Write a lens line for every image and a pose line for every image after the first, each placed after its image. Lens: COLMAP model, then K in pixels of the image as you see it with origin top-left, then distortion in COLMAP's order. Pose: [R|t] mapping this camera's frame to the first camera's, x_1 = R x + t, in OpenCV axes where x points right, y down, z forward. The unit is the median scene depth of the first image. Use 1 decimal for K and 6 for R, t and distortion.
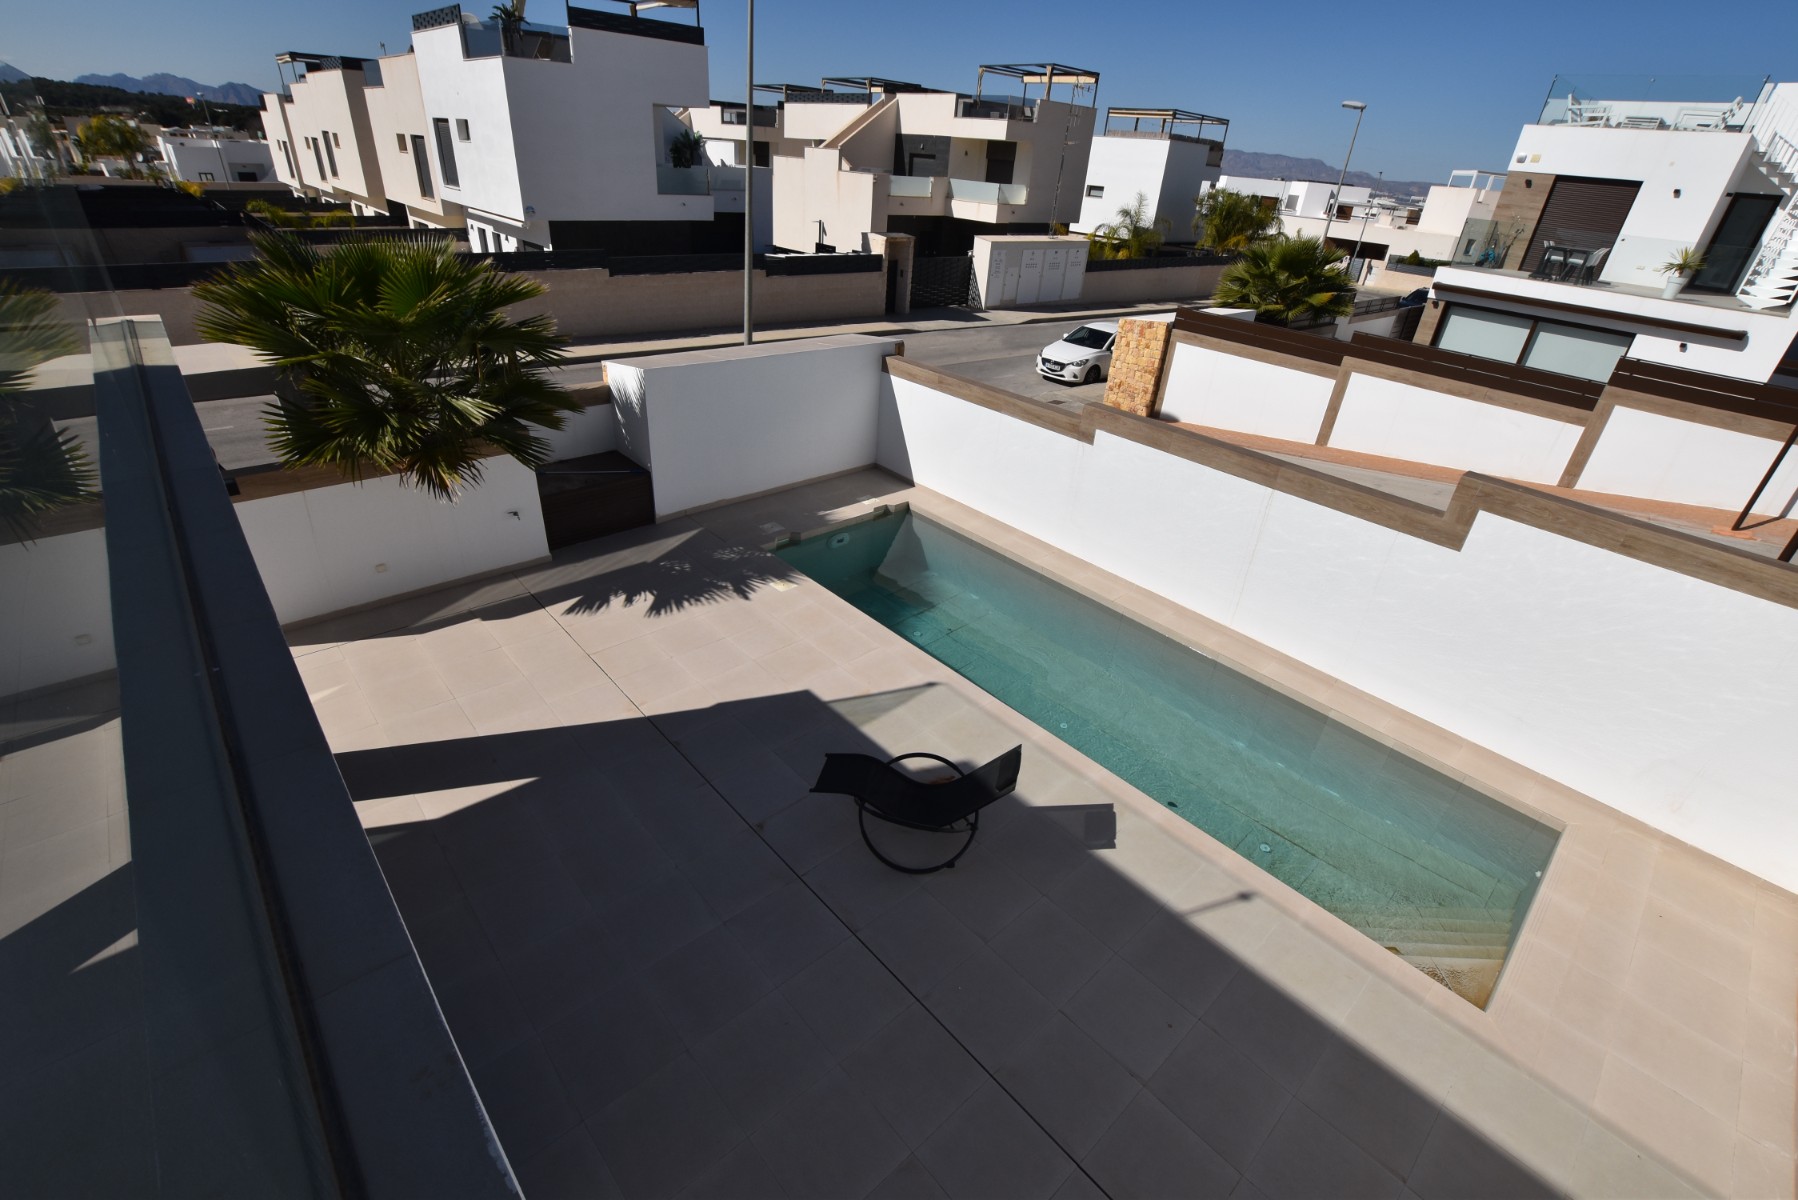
lens RADIAL K [[790.7, 0, 899.3], [0, 790.7, 598.6], [0, 0, 1]] dist [-0.036976, 0.007081]
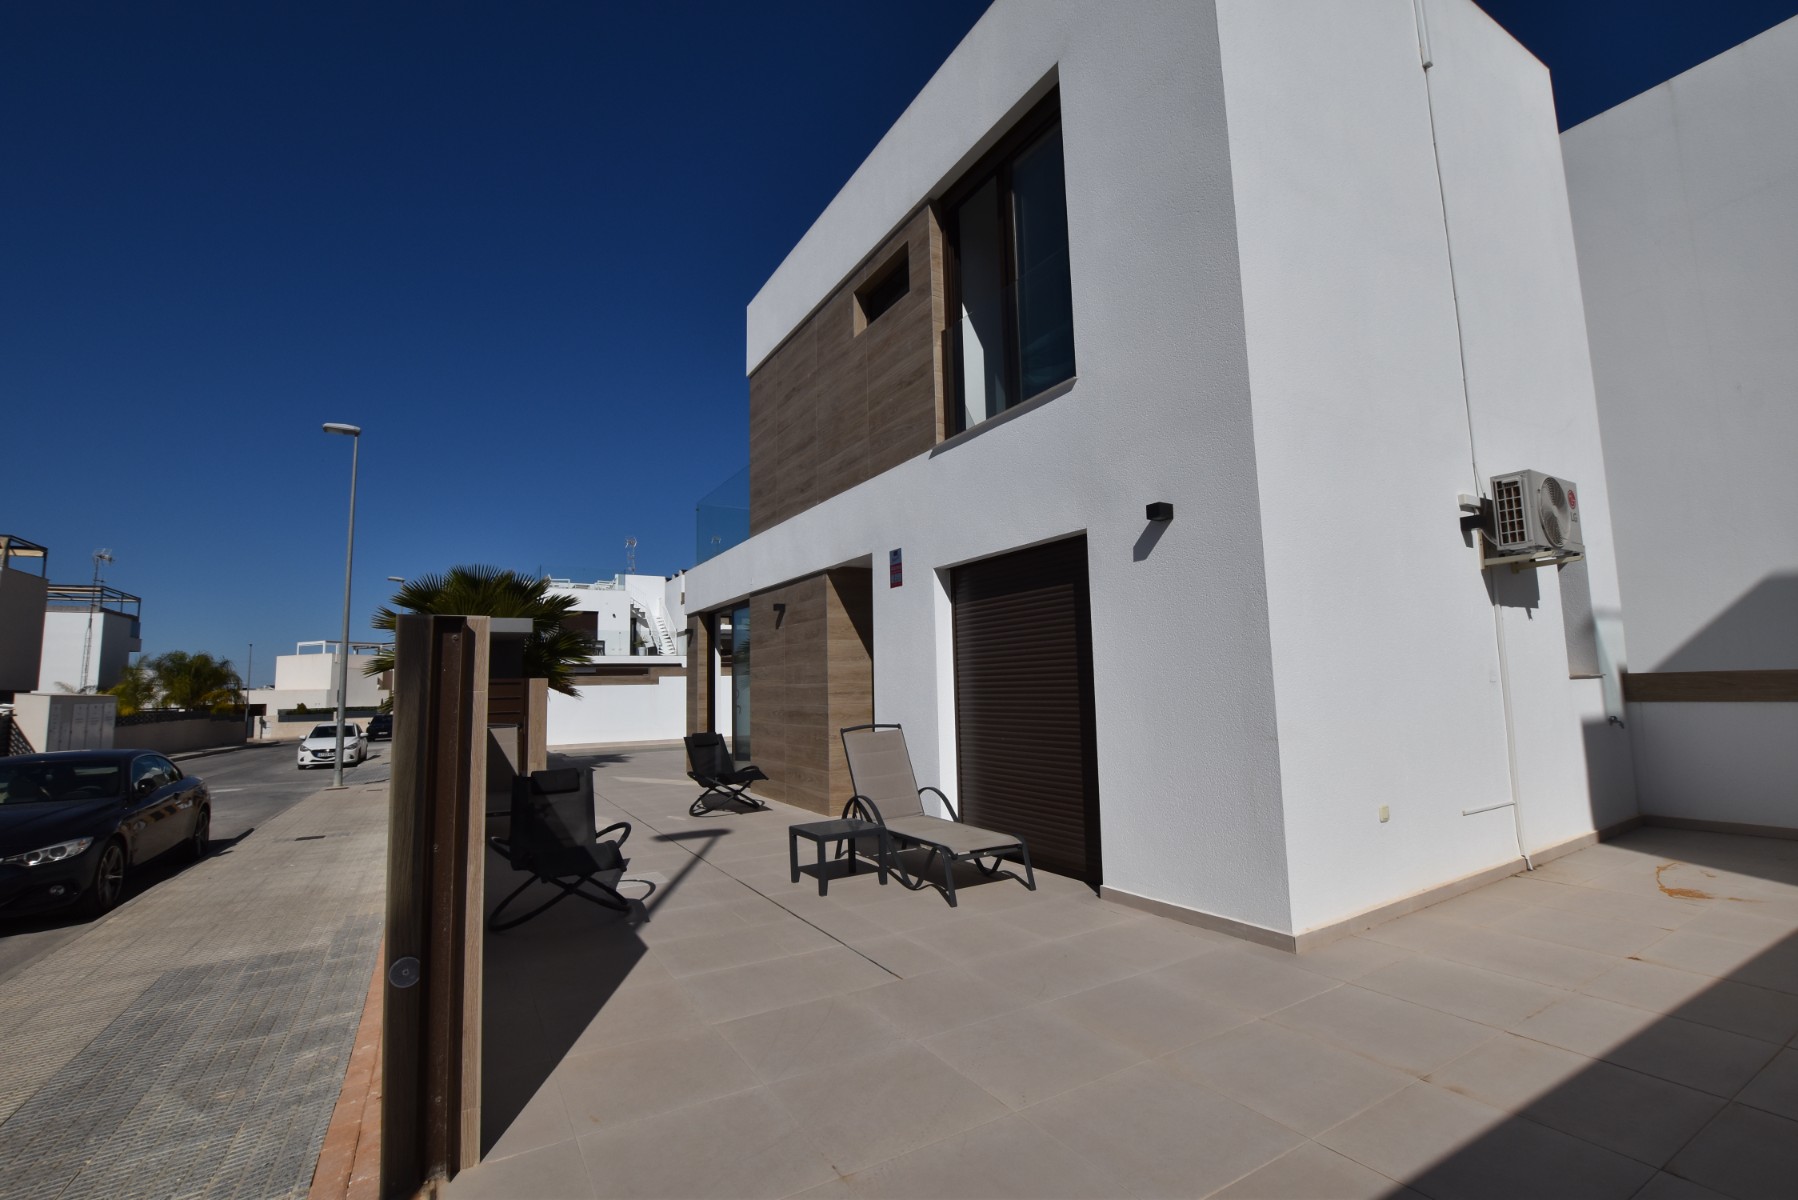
lens RADIAL K [[790.7, 0, 900.2], [0, 790.7, 601.4], [0, 0, 1]] dist [-0.036976, 0.007081]
pose [[0.210130, 0.029731, 0.977221, -0.508618], [0.516915, 0.845026, -0.136861, 0.074853], [-0.829846, 0.533899, 0.162197, -0.012496]]
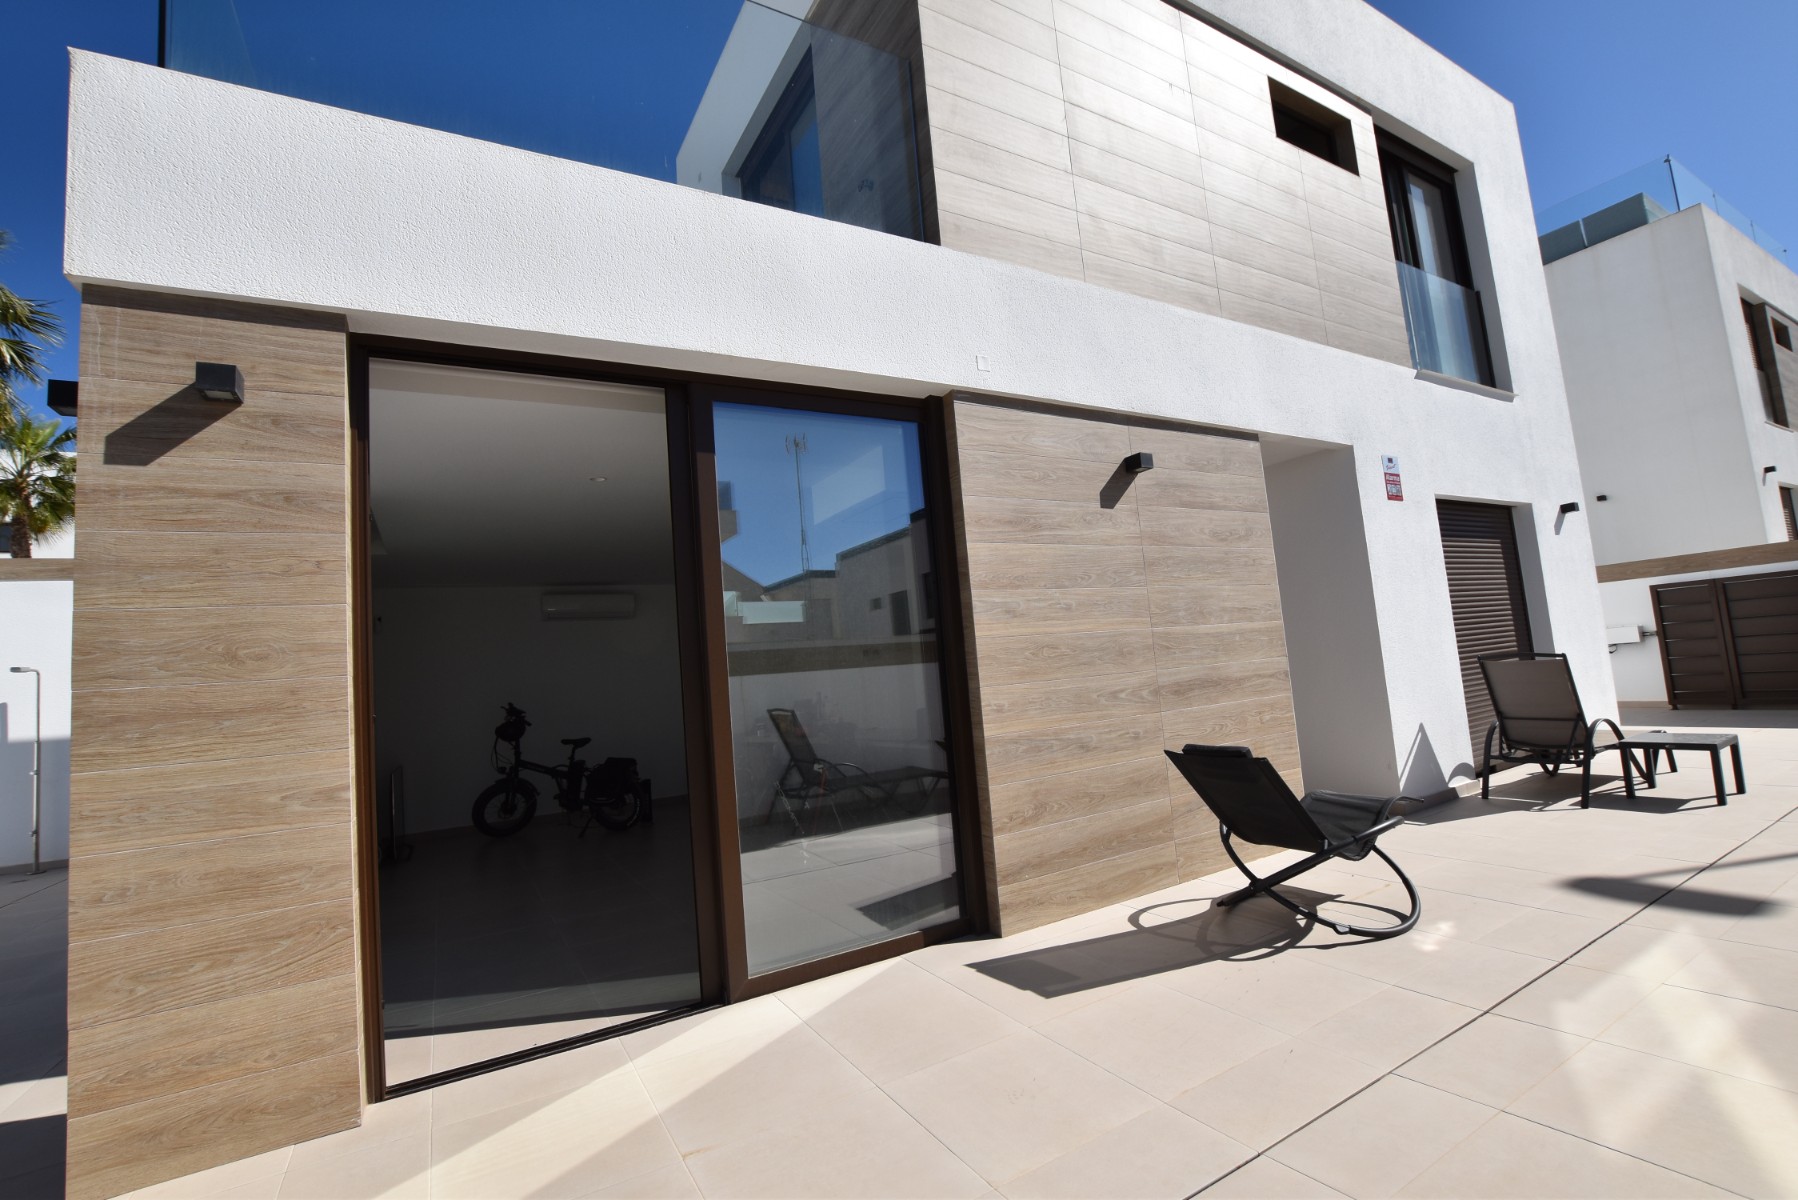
lens RADIAL K [[790.7, 0, 901.6], [0, 790.7, 599.1], [0, 0, 1]] dist [-0.036976, 0.007081]
pose [[-0.977632, 0.031439, 0.207958, -0.222024], [0.116754, 0.903549, 0.412271, -0.025174], [-0.174939, 0.427330, -0.887010, 0.209019]]
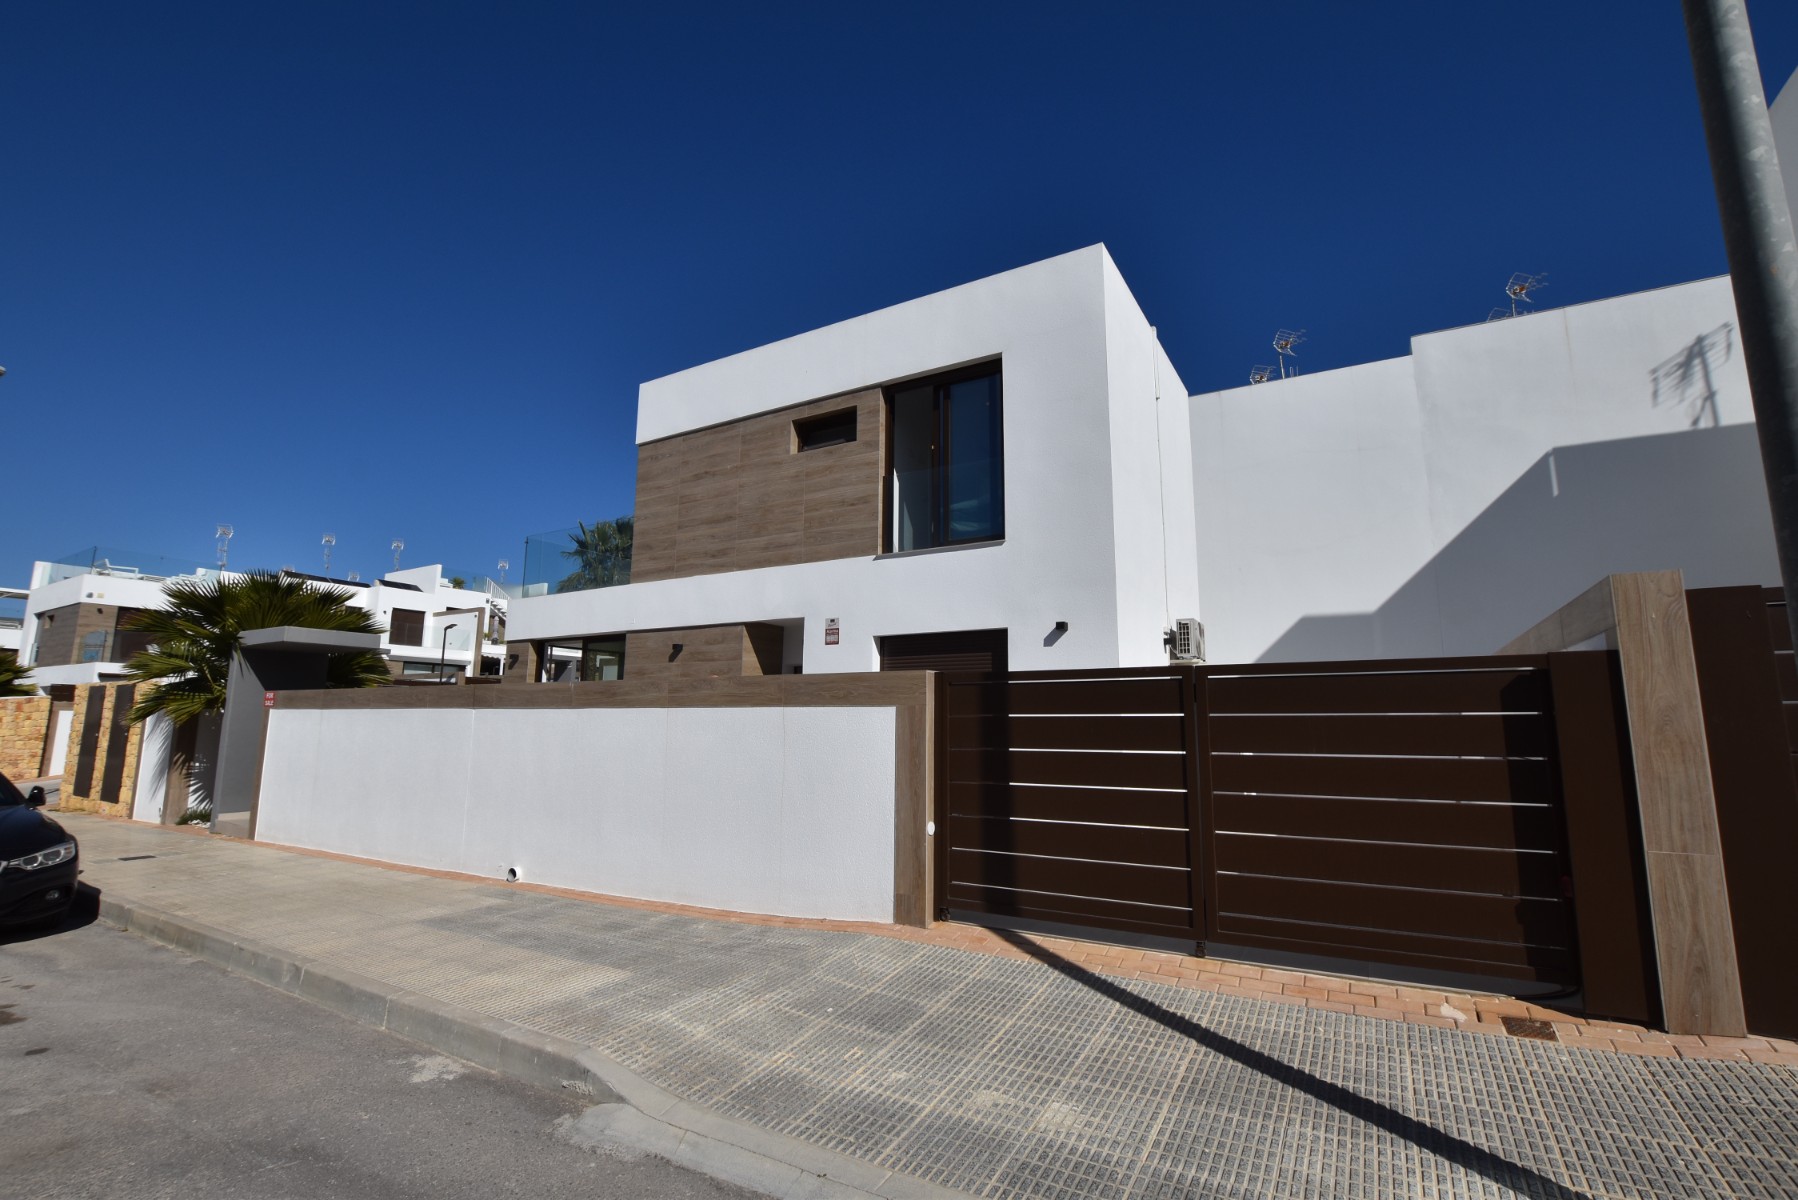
lens RADIAL K [[790.7, 0, 901.2], [0, 790.7, 603.2], [0, 0, 1]] dist [-0.036976, 0.007081]
pose [[-0.285962, 0.073374, 0.955428, -0.601018], [0.450402, 0.890351, 0.066430, 0.018222], [-0.845792, 0.449323, -0.287655, 0.080530]]
